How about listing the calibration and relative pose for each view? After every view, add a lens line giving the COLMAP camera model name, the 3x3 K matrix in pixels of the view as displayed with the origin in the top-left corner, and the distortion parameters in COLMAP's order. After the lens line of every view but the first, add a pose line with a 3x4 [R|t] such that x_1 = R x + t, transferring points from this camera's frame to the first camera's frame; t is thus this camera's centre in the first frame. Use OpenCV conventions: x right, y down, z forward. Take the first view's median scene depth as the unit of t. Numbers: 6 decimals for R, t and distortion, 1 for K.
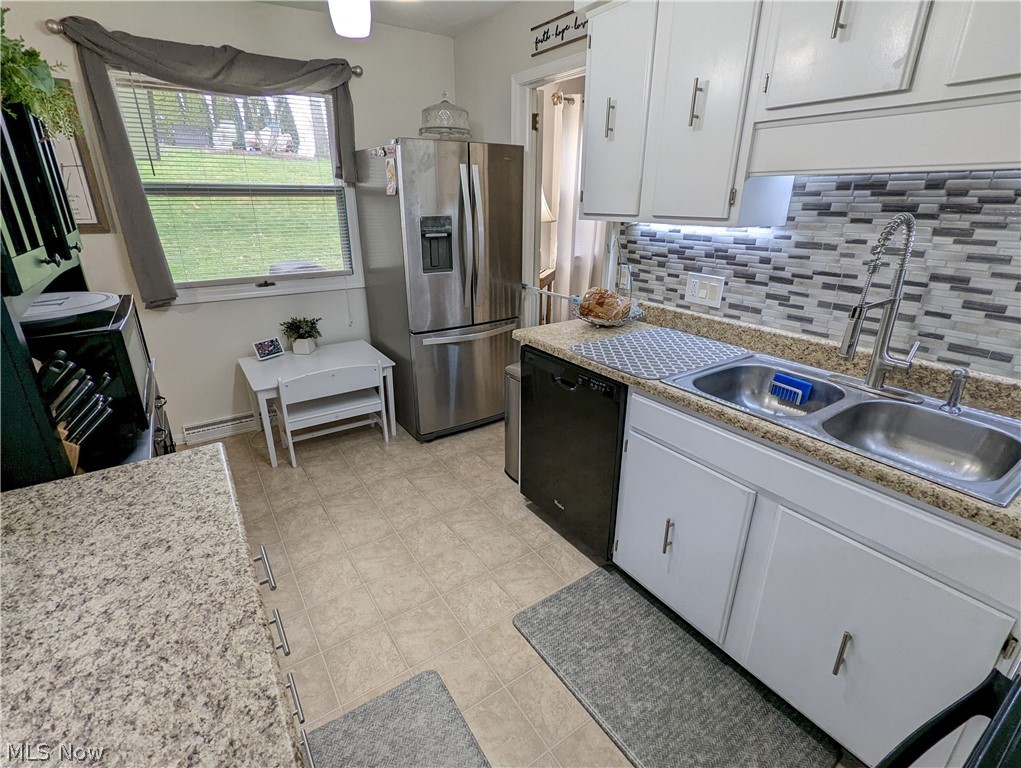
lens RADIAL K [[484.8, 0, 507.4], [0, 484.8, 383.1], [0, 0, 1]] dist [-0.001718, -0.000368]
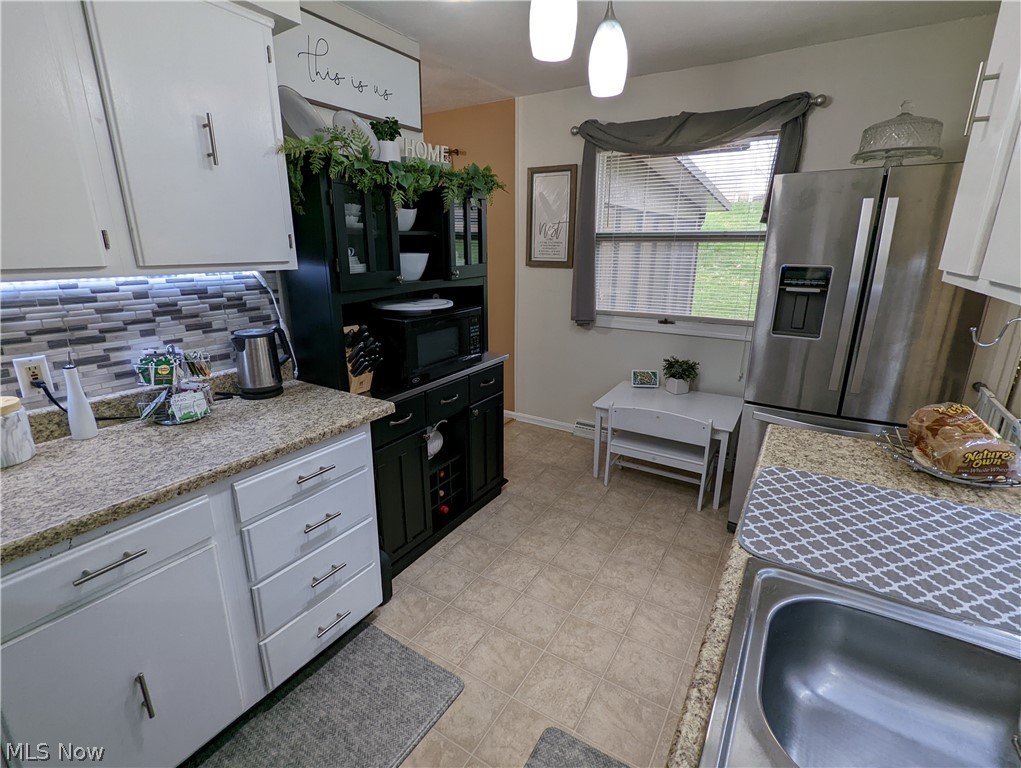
lens RADIAL K [[484.8, 0, 507.4], [0, 484.8, 383.1], [0, 0, 1]] dist [-0.001718, -0.000368]
pose [[0.404617, 0.250919, -0.879389, 0.468336], [-0.324842, 0.938343, 0.118277, -0.124059], [0.854847, 0.237805, 0.461179, 0.327548]]
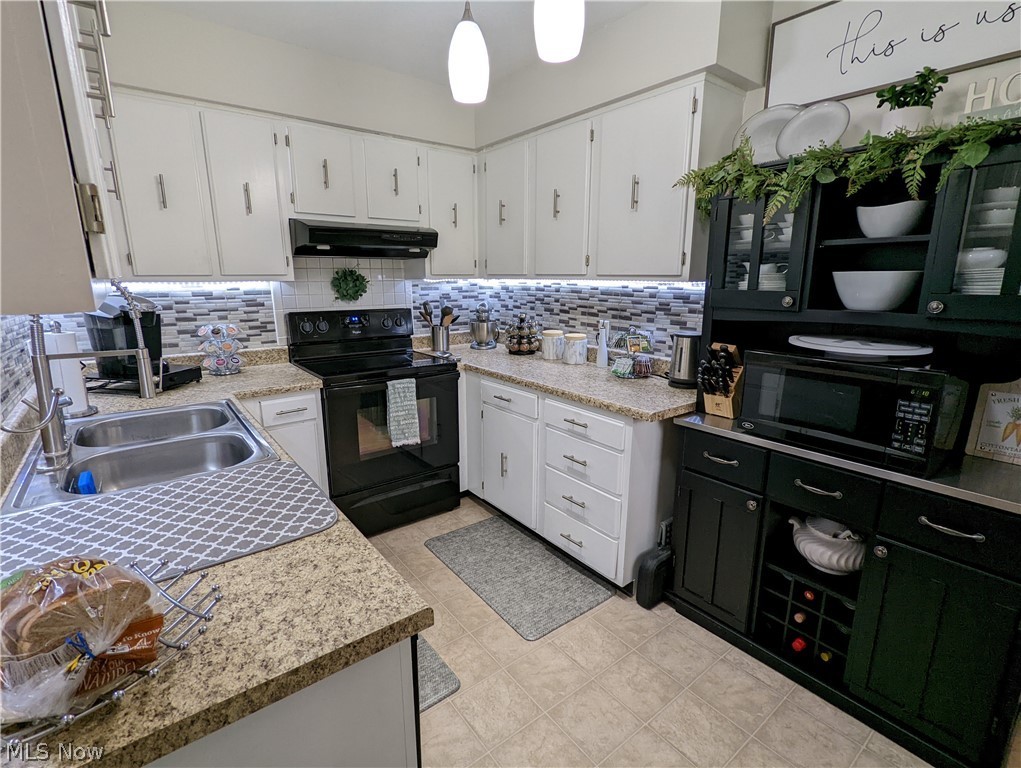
lens RADIAL K [[484.8, 0, 507.4], [0, 484.8, 383.1], [0, 0, 1]] dist [-0.001718, -0.000368]
pose [[-0.998055, 0.010918, -0.061377, -0.021980], [-0.024859, 0.833177, 0.552447, -0.431630], [0.057169, 0.552898, -0.831285, 1.199885]]
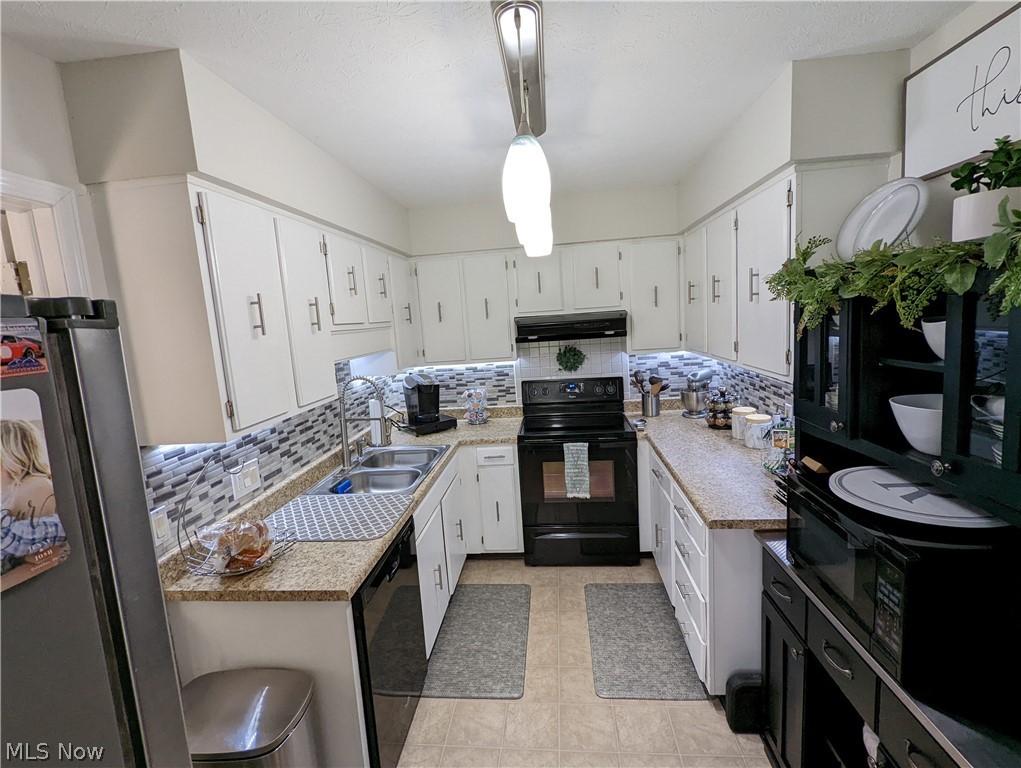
lens RADIAL K [[484.8, 0, 507.4], [0, 484.8, 383.1], [0, 0, 1]] dist [-0.001718, -0.000368]
pose [[-0.768834, -0.040115, 0.638188, -0.576632], [0.286742, 0.870433, 0.400156, -0.563134], [-0.571553, 0.490649, -0.657716, 1.171480]]
